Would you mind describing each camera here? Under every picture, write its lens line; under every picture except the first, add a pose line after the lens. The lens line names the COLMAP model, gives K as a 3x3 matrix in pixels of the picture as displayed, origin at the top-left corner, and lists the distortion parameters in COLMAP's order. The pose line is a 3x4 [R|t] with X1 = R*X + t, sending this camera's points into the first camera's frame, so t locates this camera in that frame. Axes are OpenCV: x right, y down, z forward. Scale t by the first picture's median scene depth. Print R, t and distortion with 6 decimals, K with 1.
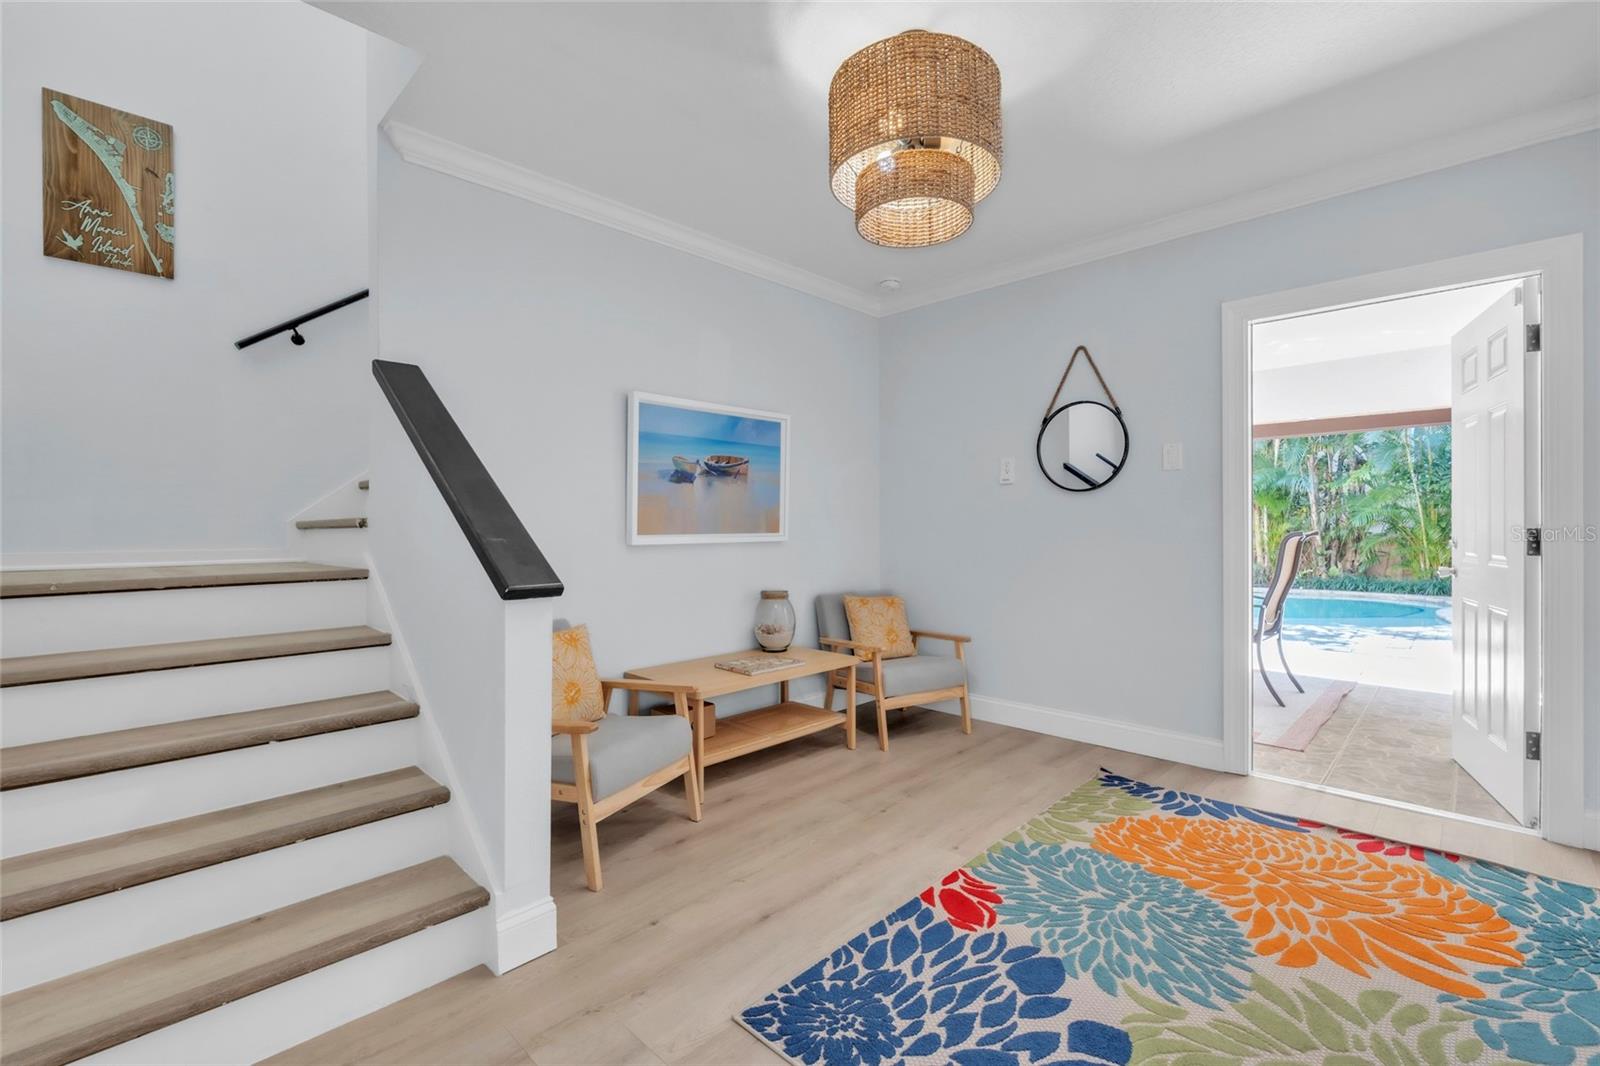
lens RADIAL K [[717.0, 0, 778.3], [0, 717.0, 526.2], [0, 0, 1]] dist [-0.000831, 0.000037]
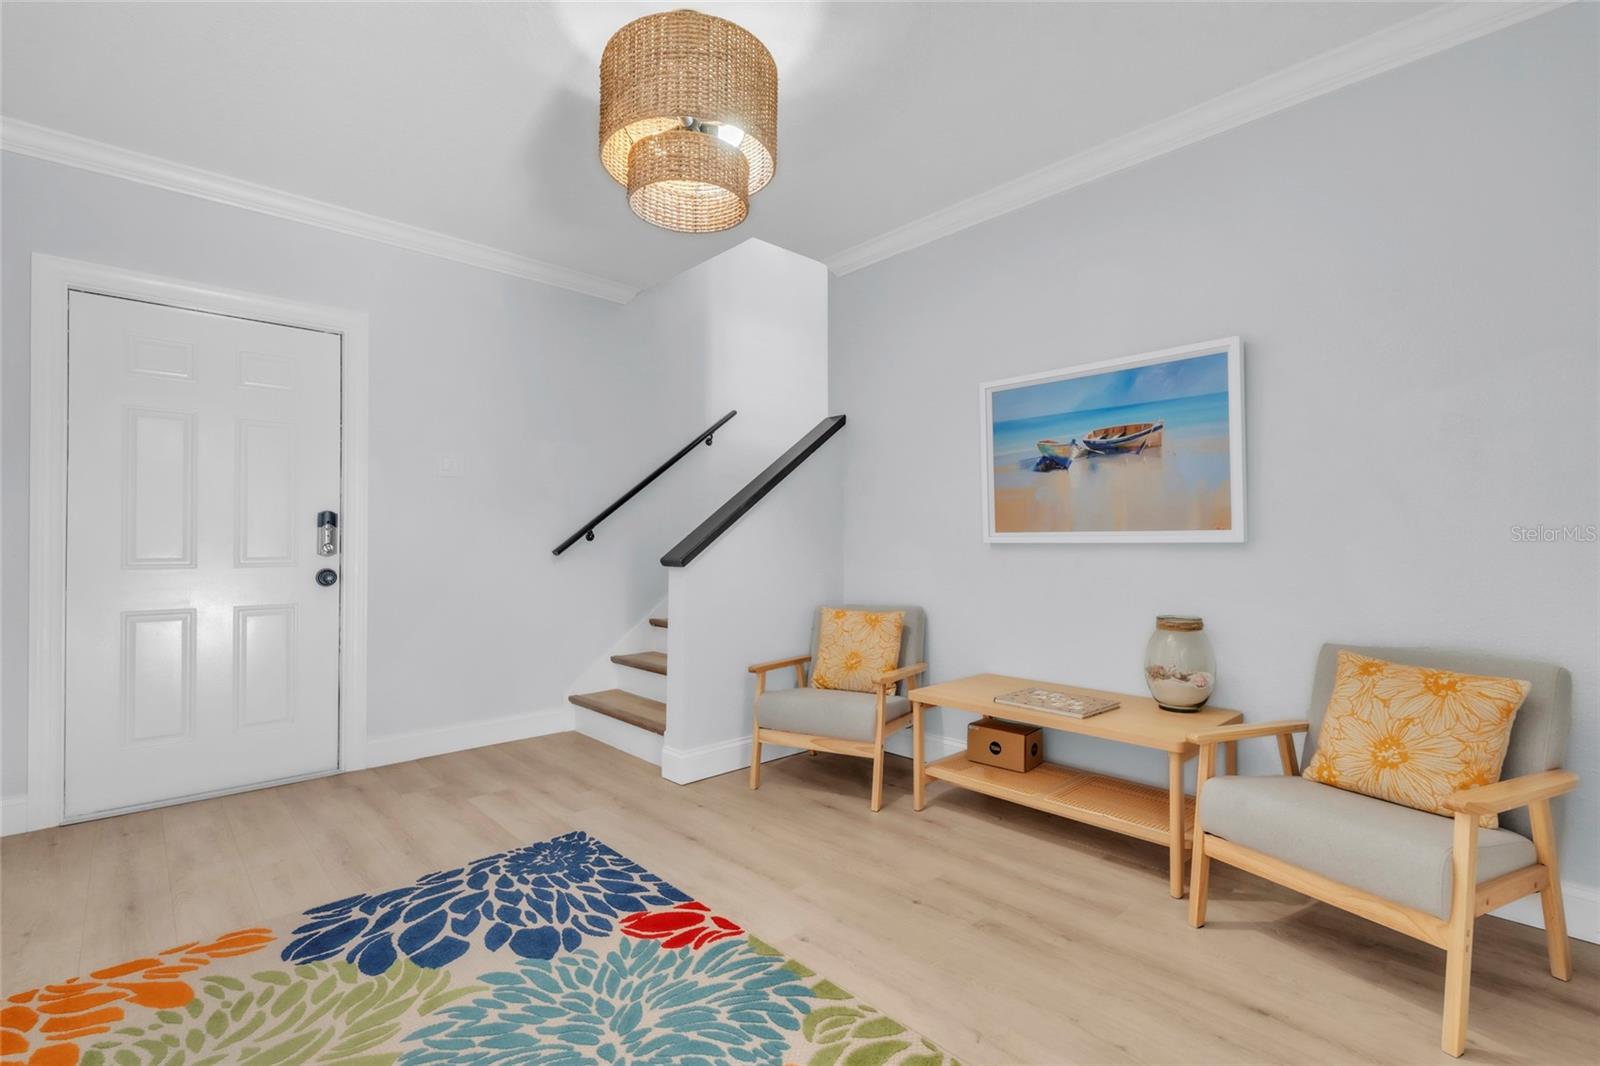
lens RADIAL K [[714.8, 0, 792.6], [0, 714.8, 539.8], [0, 0, 1]] dist [-0.000446, -0.000013]
pose [[-0.041208, 0.000781, -0.999150, 1.201095], [0.001023, 0.999999, 0.000739, 0.032816], [0.999150, -0.000992, -0.041208, 1.225336]]
